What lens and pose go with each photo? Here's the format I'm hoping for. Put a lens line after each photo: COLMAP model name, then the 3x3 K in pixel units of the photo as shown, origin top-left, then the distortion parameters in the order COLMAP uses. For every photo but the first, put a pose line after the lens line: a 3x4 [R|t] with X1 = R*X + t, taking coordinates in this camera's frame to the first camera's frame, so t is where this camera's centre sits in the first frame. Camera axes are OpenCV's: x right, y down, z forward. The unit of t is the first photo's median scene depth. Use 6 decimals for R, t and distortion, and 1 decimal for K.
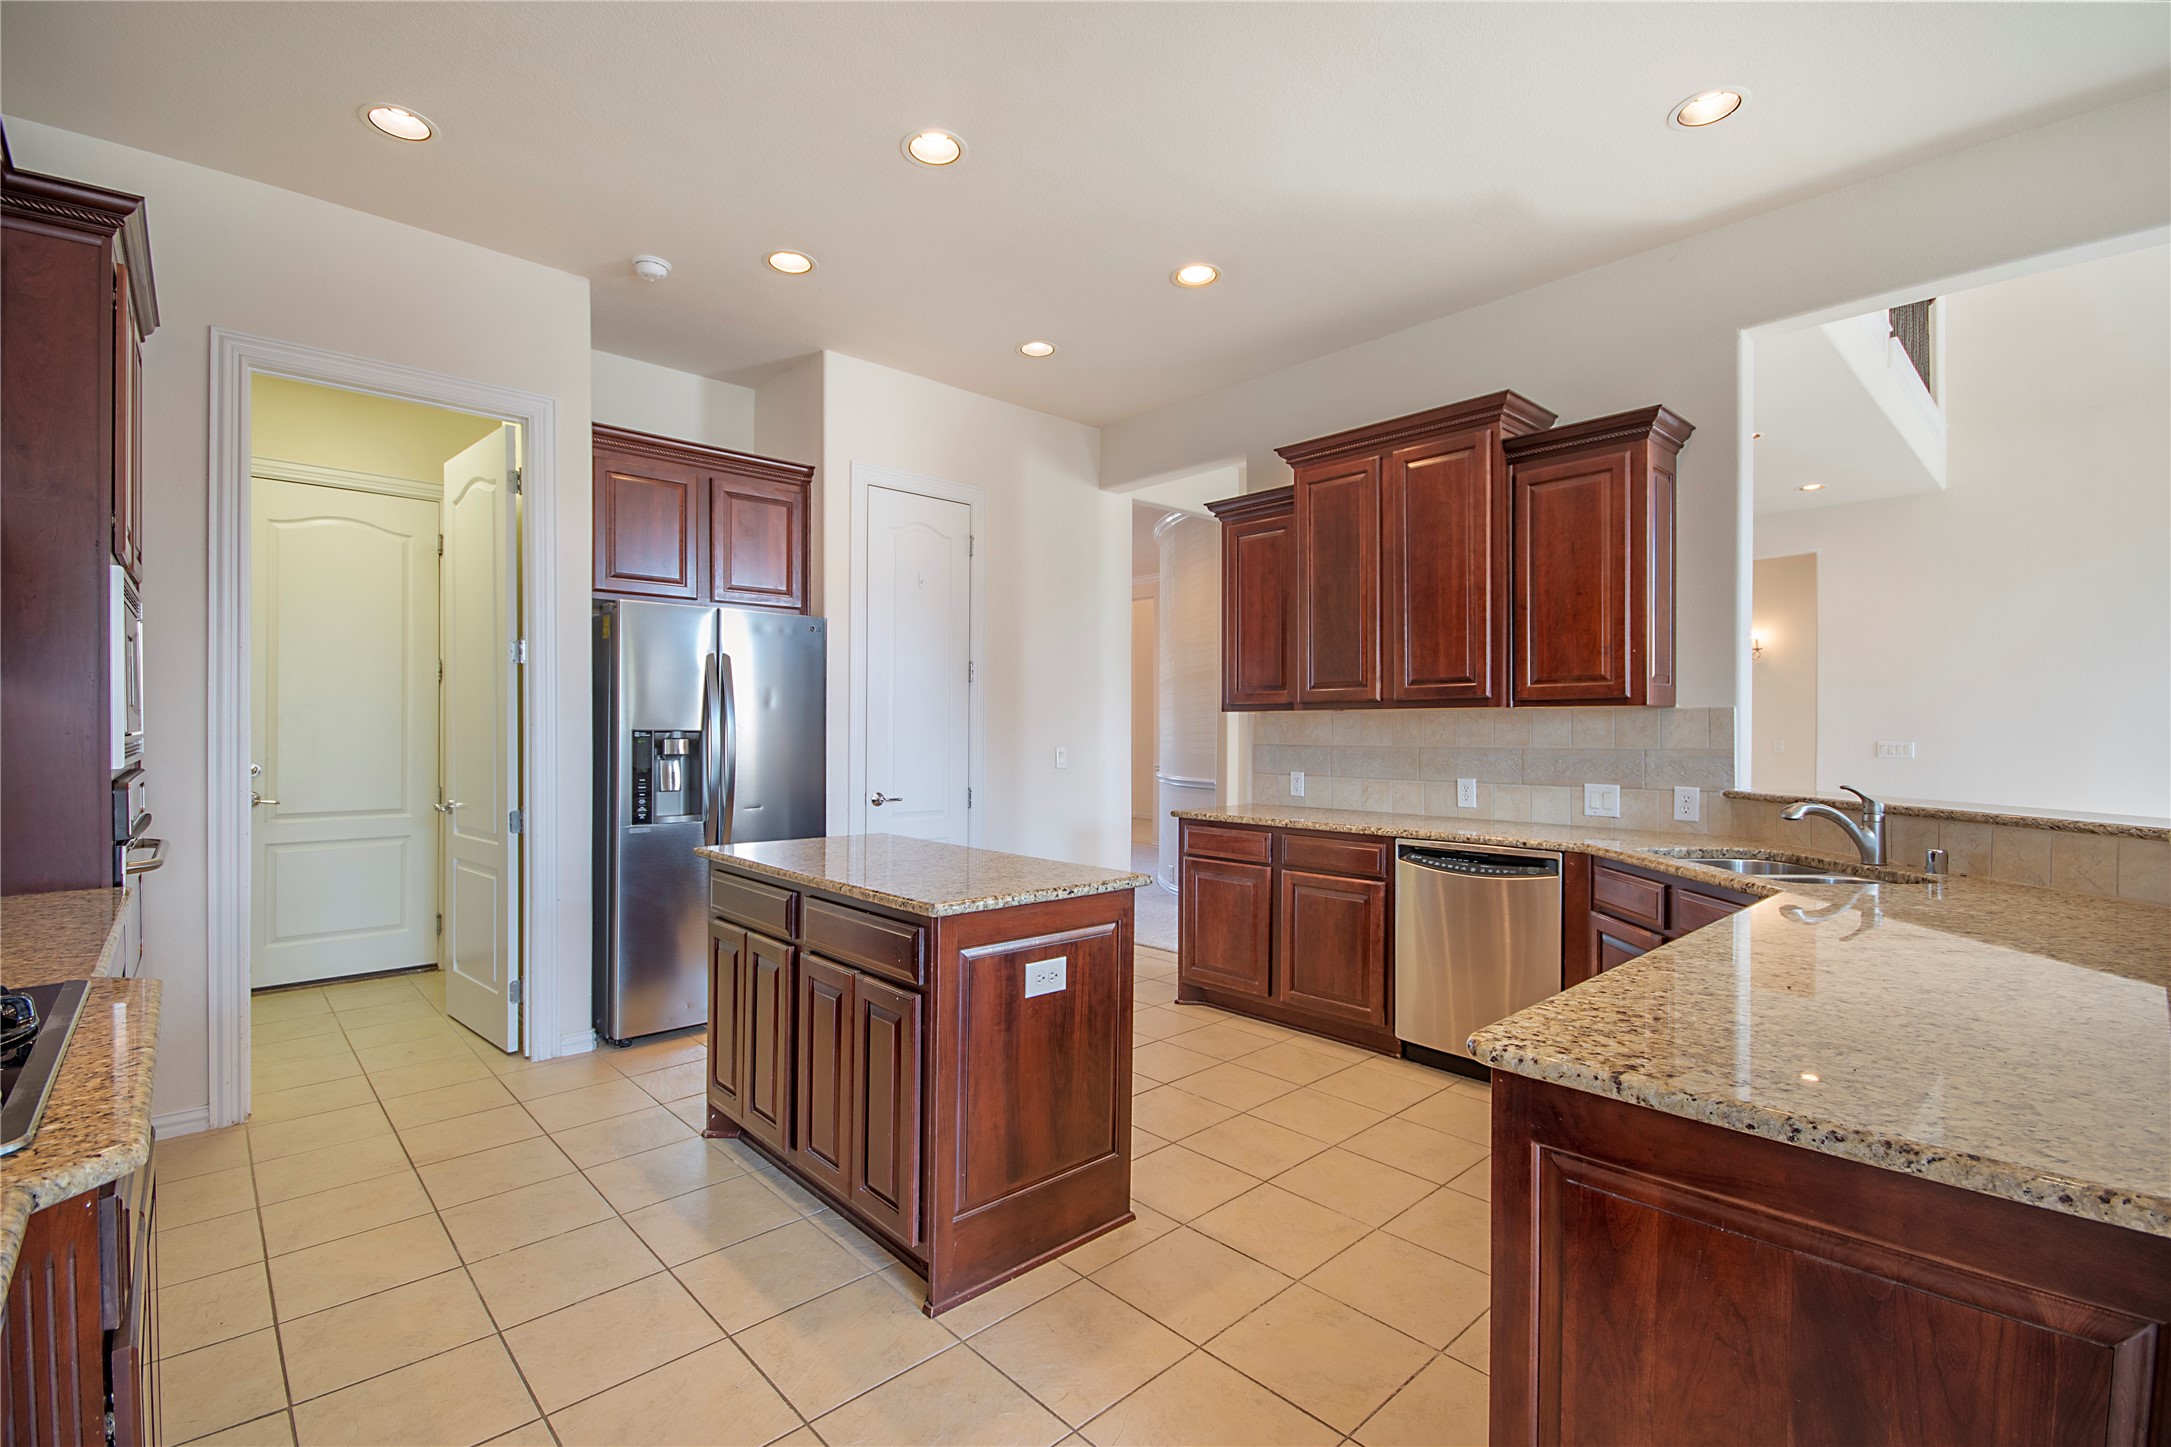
lens RADIAL K [[959.0, 0, 1081.8], [0, 959.0, 729.3], [0, 0, 1]] dist [0.000170, -0.000003]
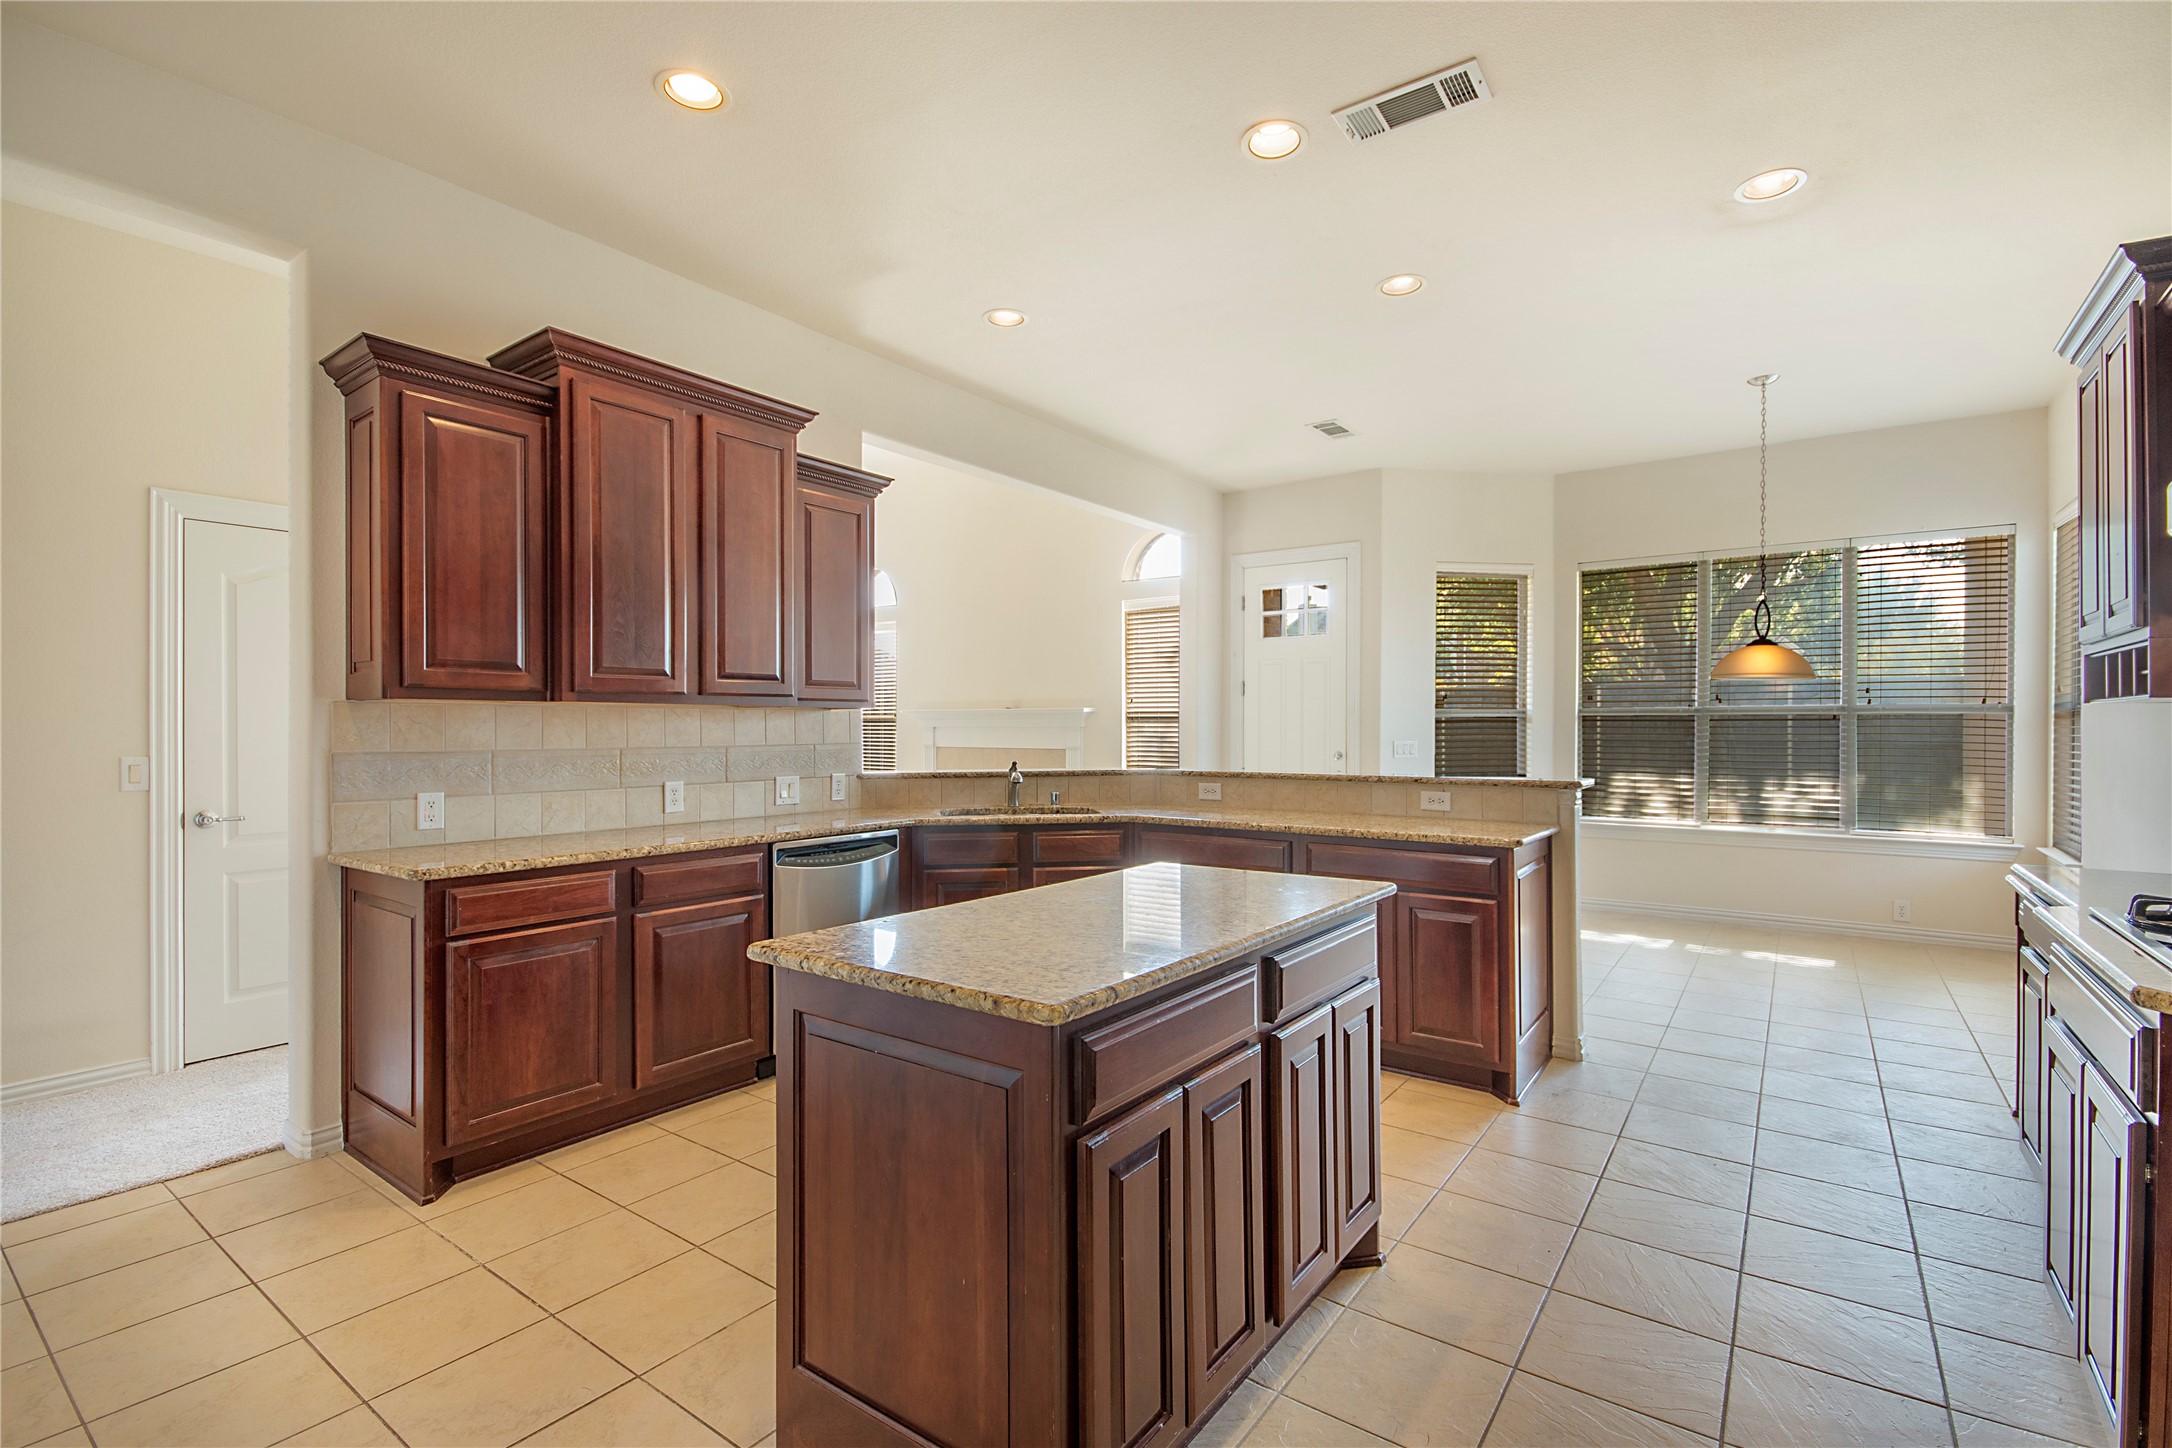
lens RADIAL K [[1011.4, 0, 1086.0], [0, 1011.4, 724.0], [0, 0, 1]] dist [0.000545, -0.000029]
pose [[-0.193379, 0.004372, 0.981114, -0.644021], [0.002234, 0.999989, -0.004016, 0.001269], [-0.981122, 0.001415, -0.193387, 0.814972]]
